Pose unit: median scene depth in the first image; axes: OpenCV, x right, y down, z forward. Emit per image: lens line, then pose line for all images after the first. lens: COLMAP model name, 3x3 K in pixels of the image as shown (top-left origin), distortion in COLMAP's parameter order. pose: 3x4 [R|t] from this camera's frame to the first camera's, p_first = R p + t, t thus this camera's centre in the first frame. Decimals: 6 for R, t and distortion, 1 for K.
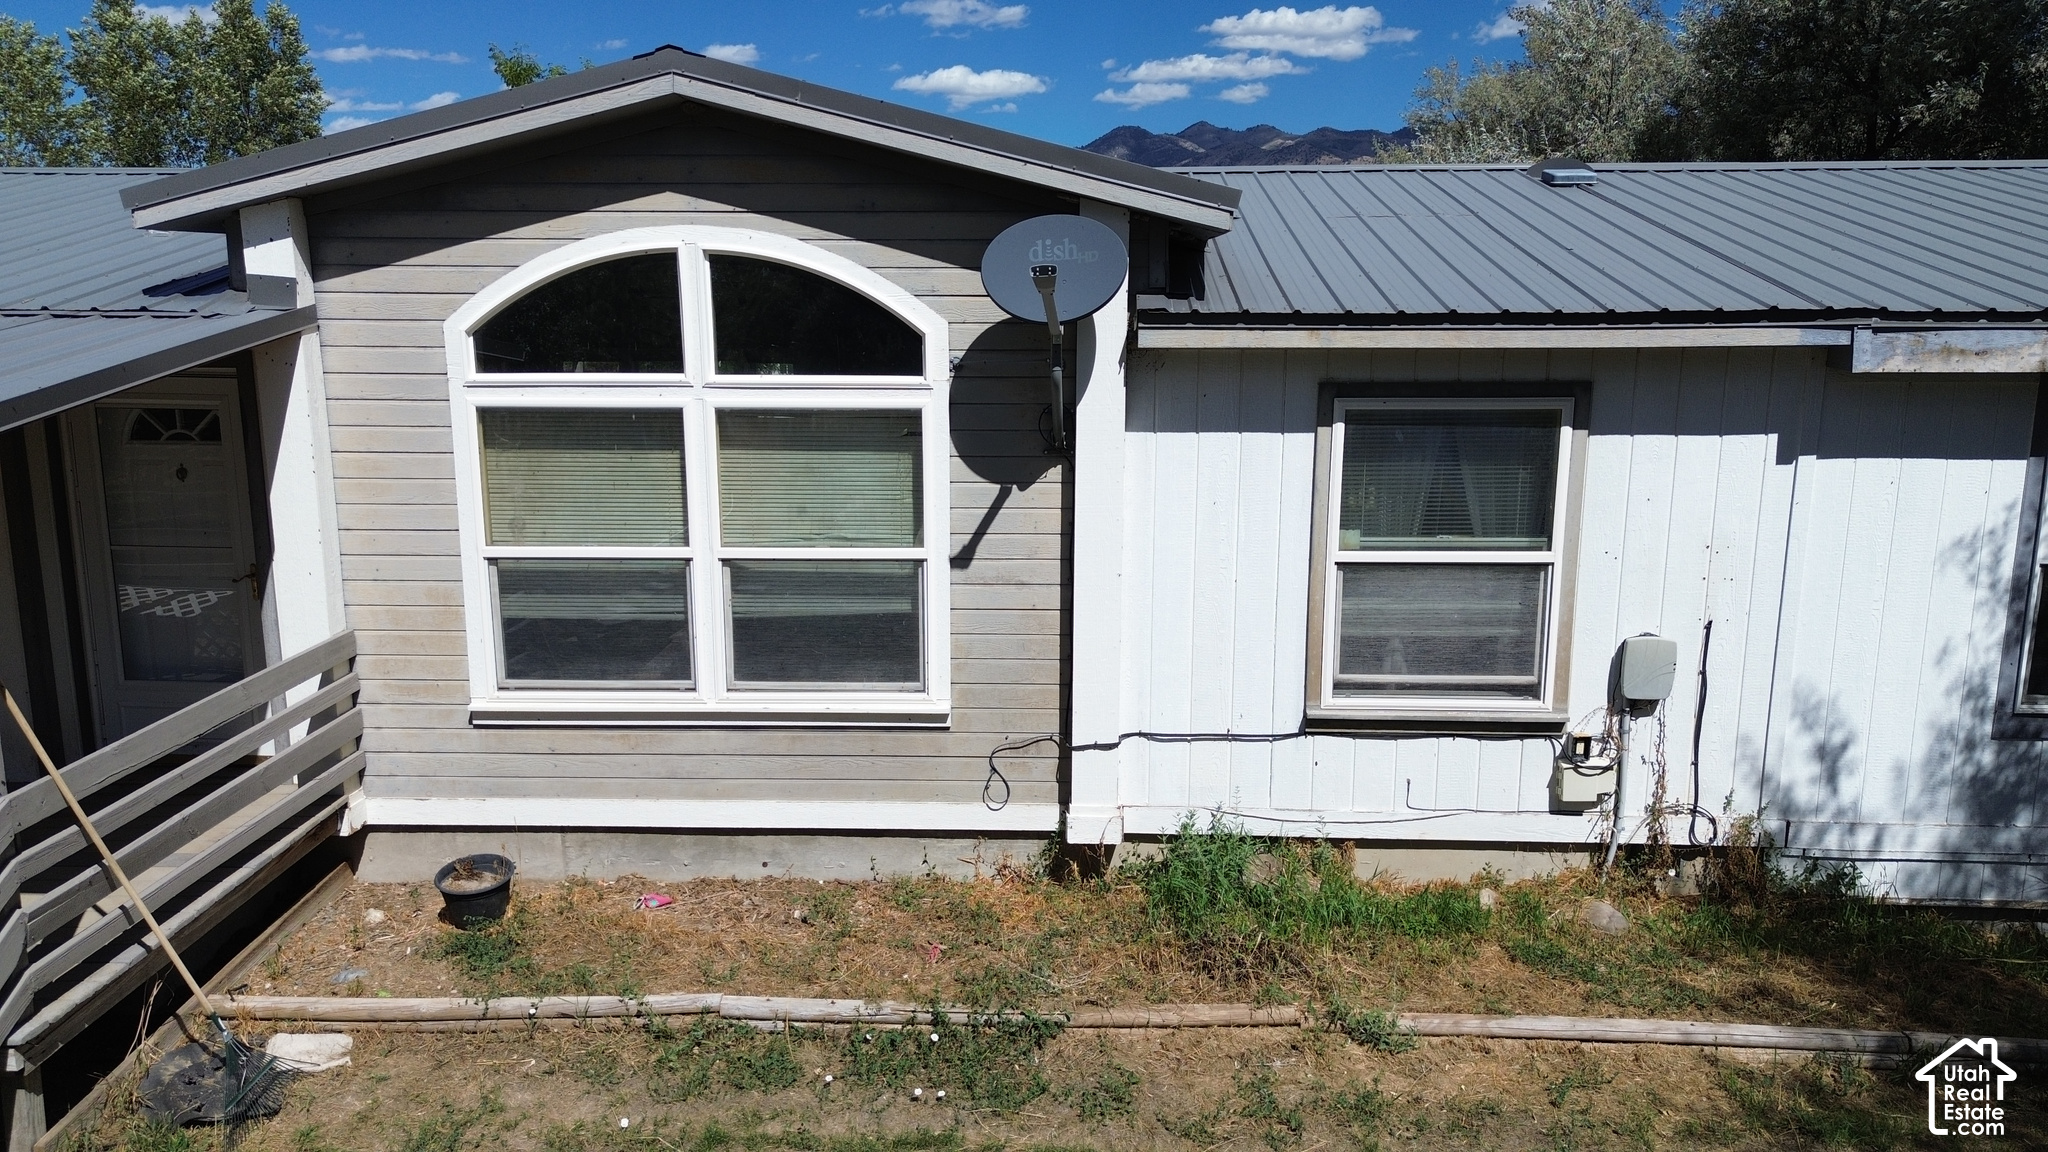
lens RADIAL K [[1453.4, 0, 1019.1], [0, 1453.4, 578.1], [0, 0, 1]] dist [0.069879, -0.068428]
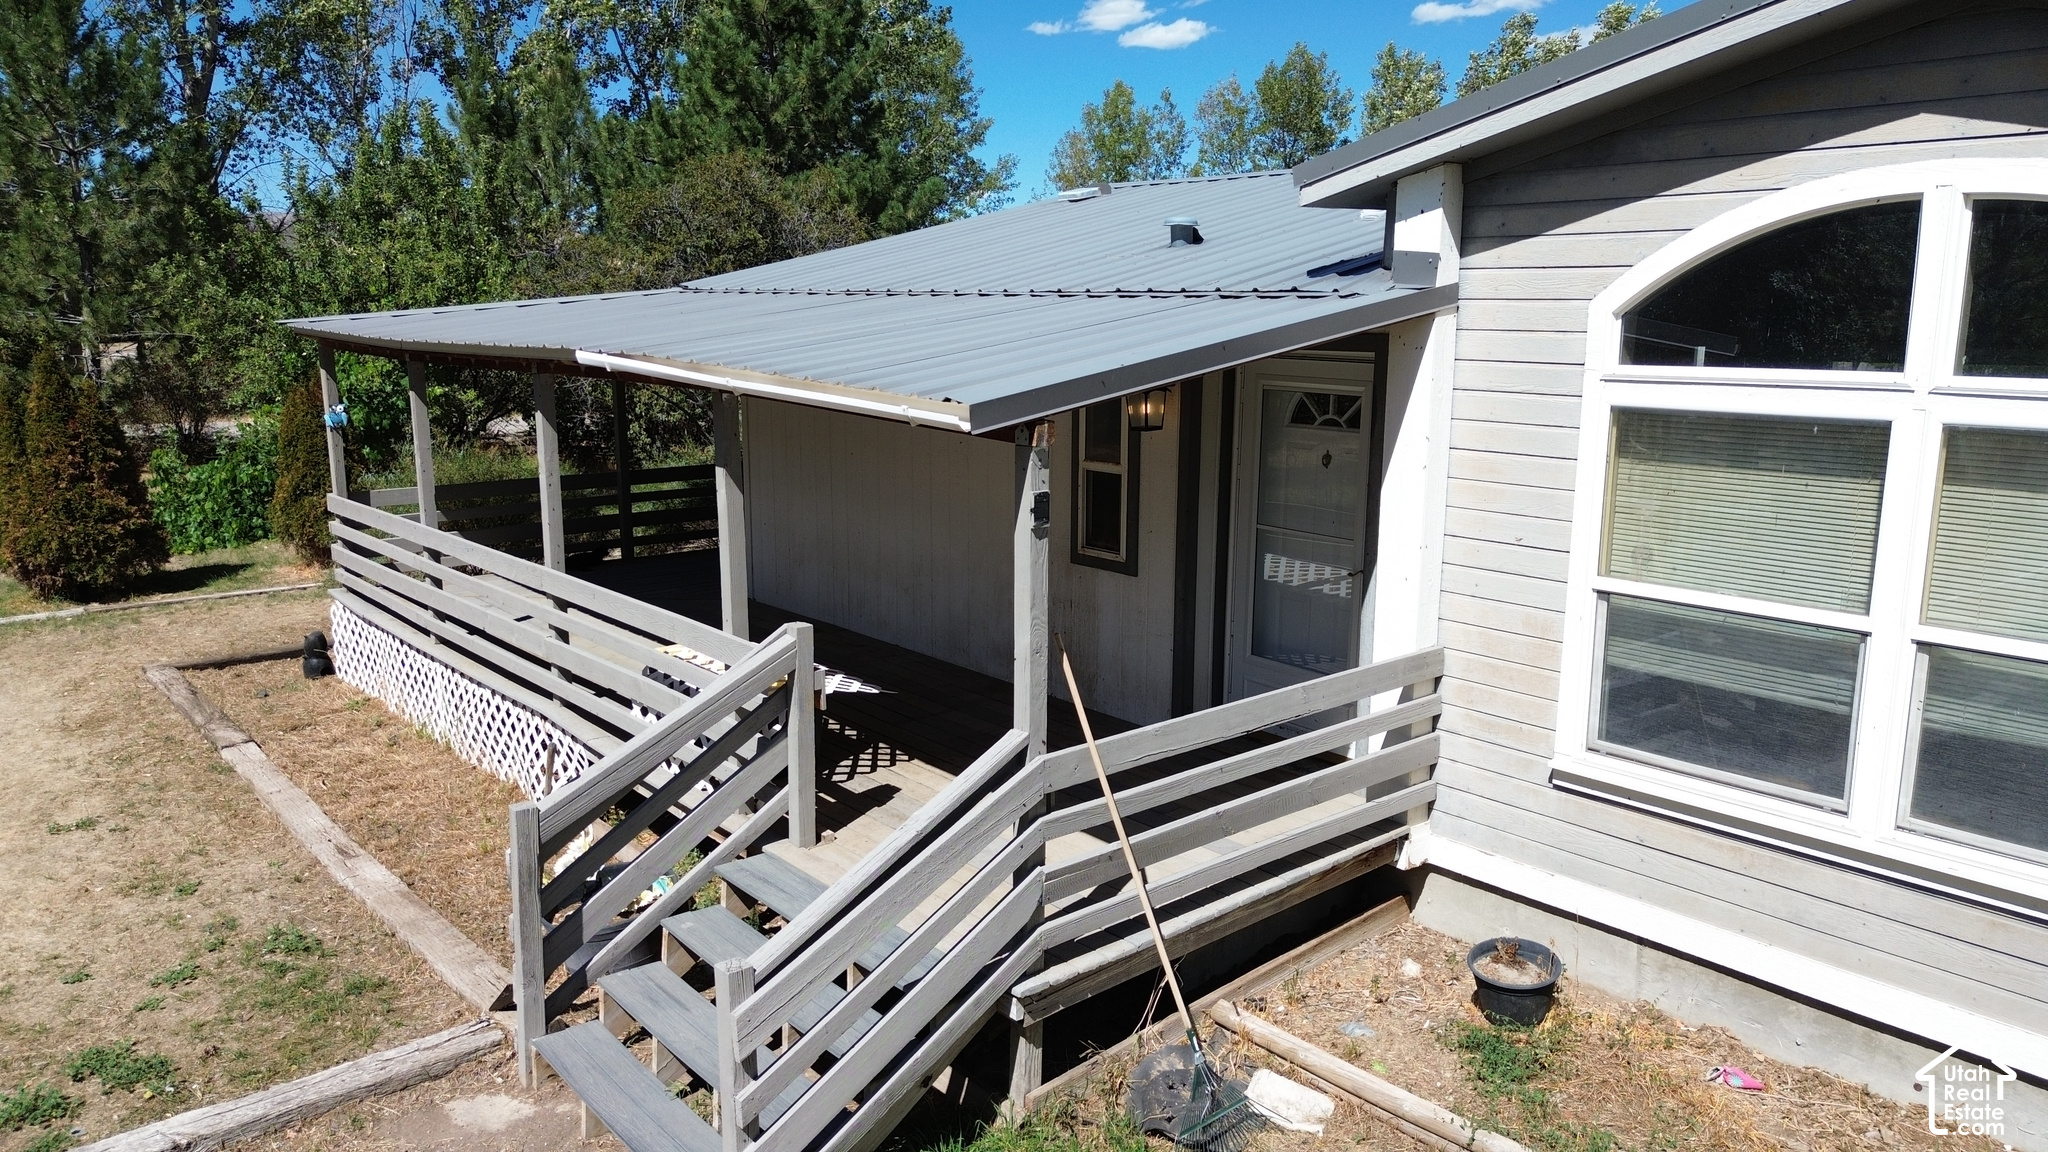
lens RADIAL K [[1453.4, 0, 1019.1], [0, 1453.4, 578.1], [0, 0, 1]] dist [0.069879, -0.068428]
pose [[0.673424, 0.141582, -0.725572, 0.013784], [-0.143386, 0.987866, 0.059683, -0.023489], [0.725218, 0.063845, 0.685553, 0.207670]]
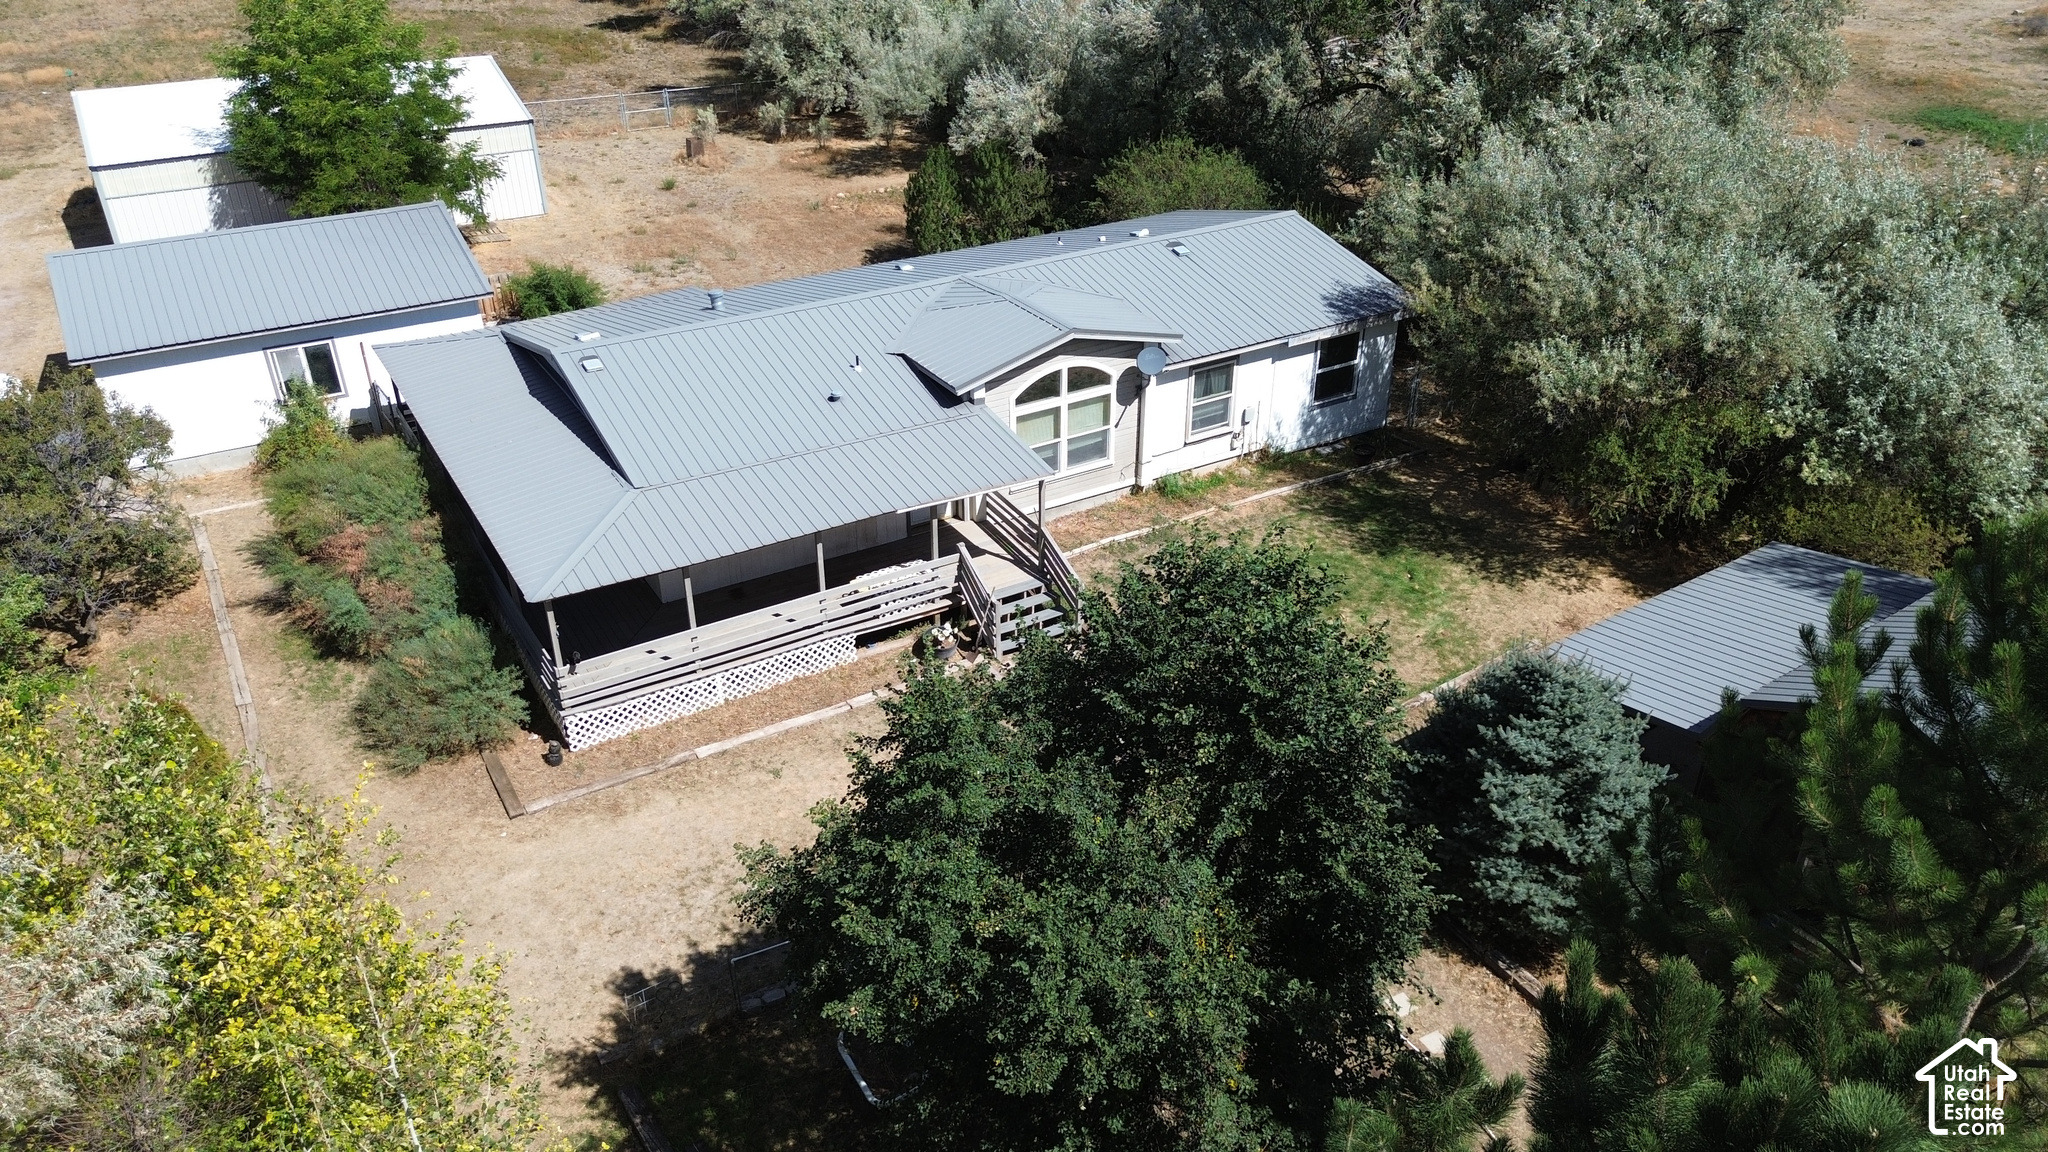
lens RADIAL K [[1453.4, 0, 1019.1], [0, 1453.4, 578.1], [0, 0, 1]] dist [0.069879, -0.068428]
pose [[0.834125, -0.274627, 0.478347, -2.309932], [0.100876, 0.928565, 0.357200, -1.086178], [-0.542273, -0.249695, 0.802242, -2.189439]]
